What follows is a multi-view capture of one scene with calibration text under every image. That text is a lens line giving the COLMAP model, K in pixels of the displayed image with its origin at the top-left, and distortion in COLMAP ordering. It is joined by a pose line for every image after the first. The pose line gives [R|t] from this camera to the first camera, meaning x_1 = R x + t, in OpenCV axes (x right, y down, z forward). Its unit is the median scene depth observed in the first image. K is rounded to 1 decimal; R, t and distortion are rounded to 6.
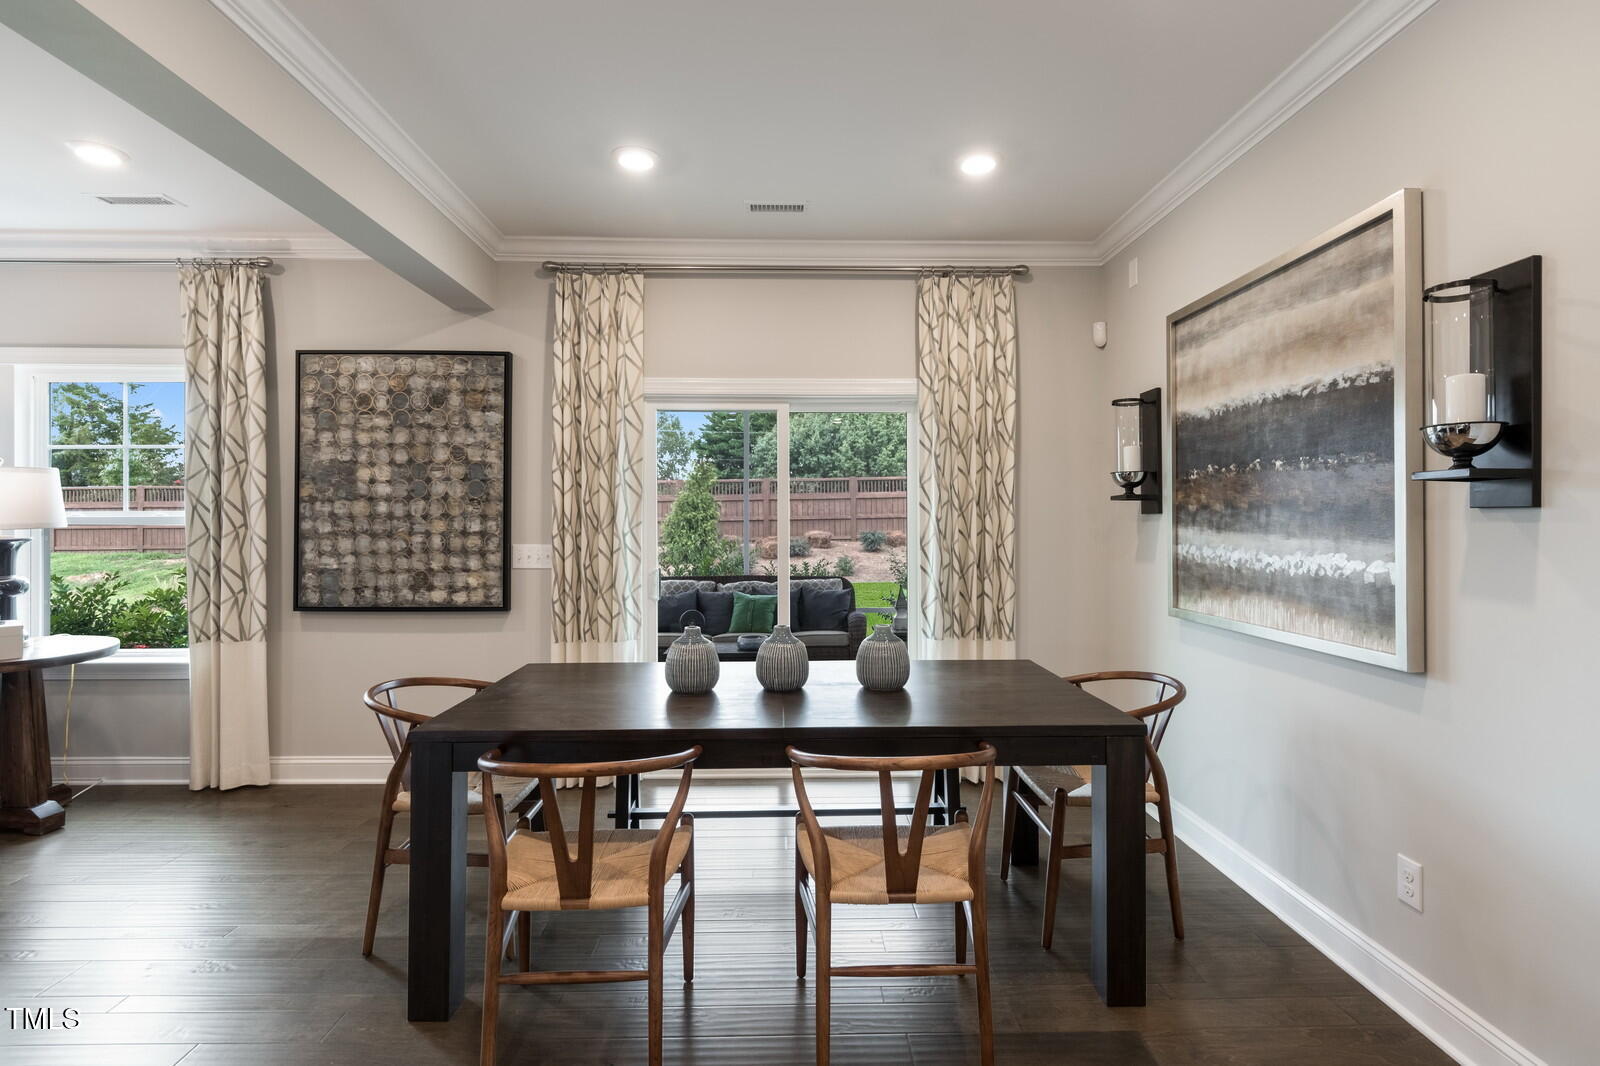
lens RADIAL K [[799.8, 0, 800.0], [0, 799.8, 533.0], [0, 0, 1]] dist [0.000167, 0.000012]
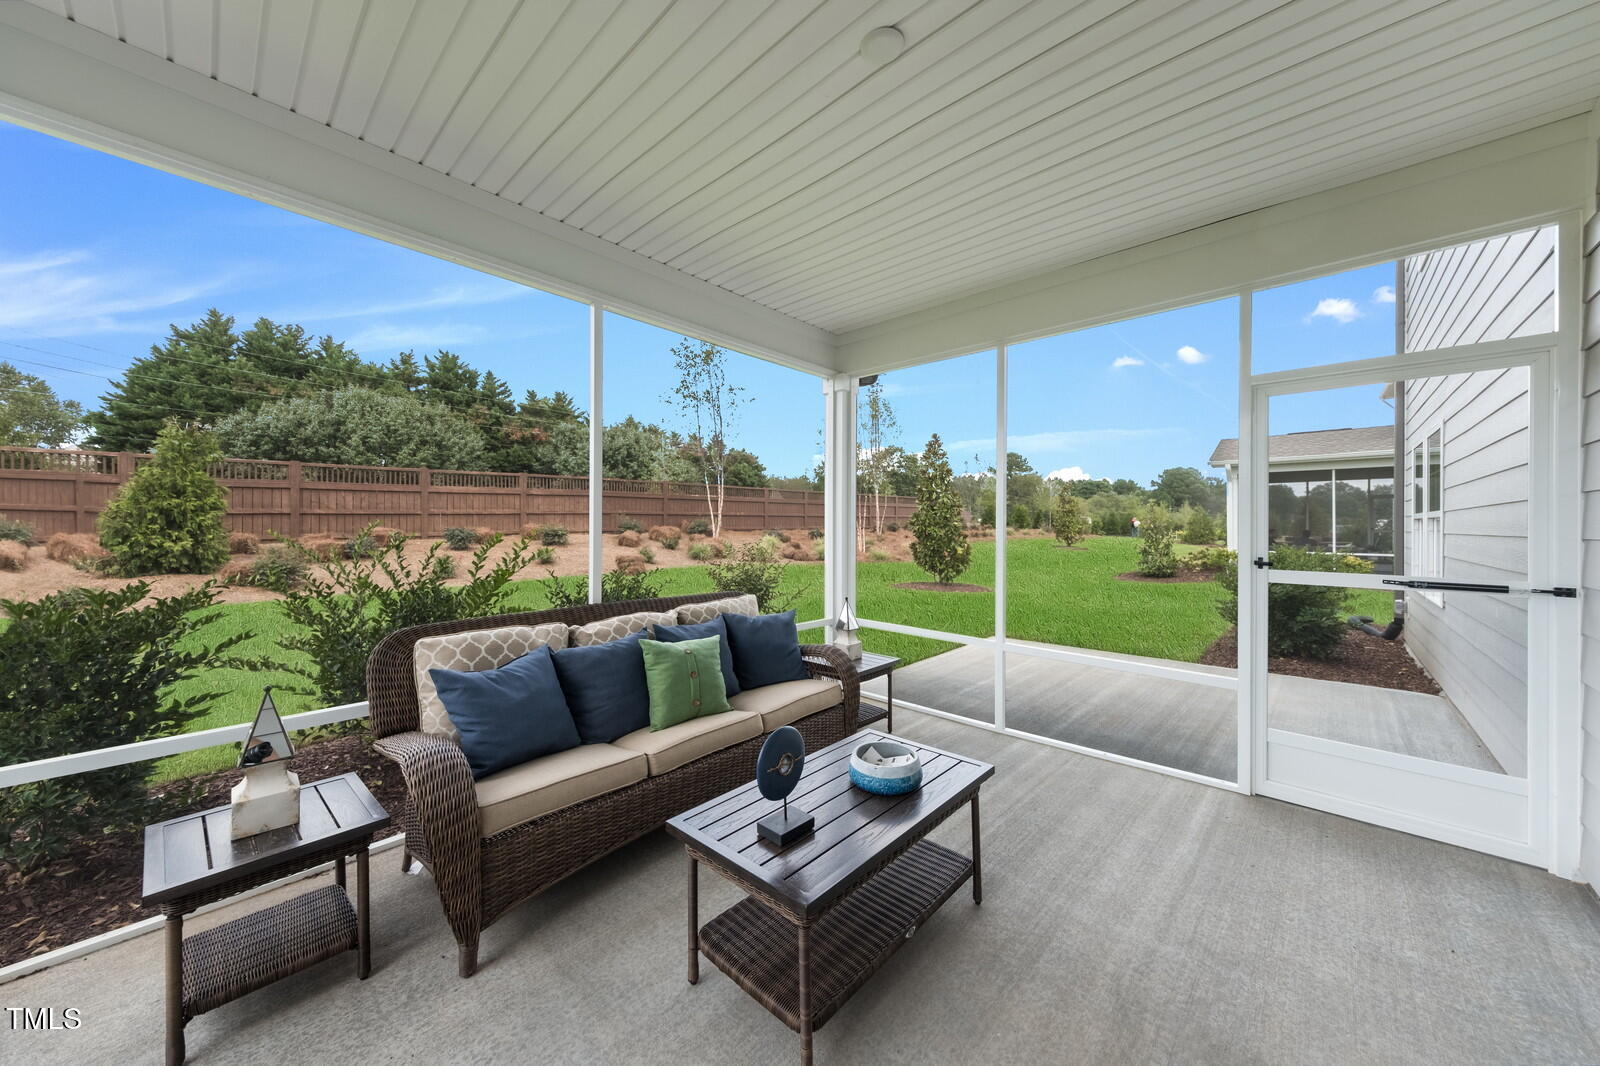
lens RADIAL K [[558.9, 0, 800.0], [0, 558.9, 533.0], [0, 0, 1]] dist [0.001534, 0.000163]
pose [[0.692437, -0.003717, 0.721469, -0.058178], [0.001615, 0.999992, 0.003601, 0.001013], [-0.721477, -0.001328, 0.692438, 0.151868]]
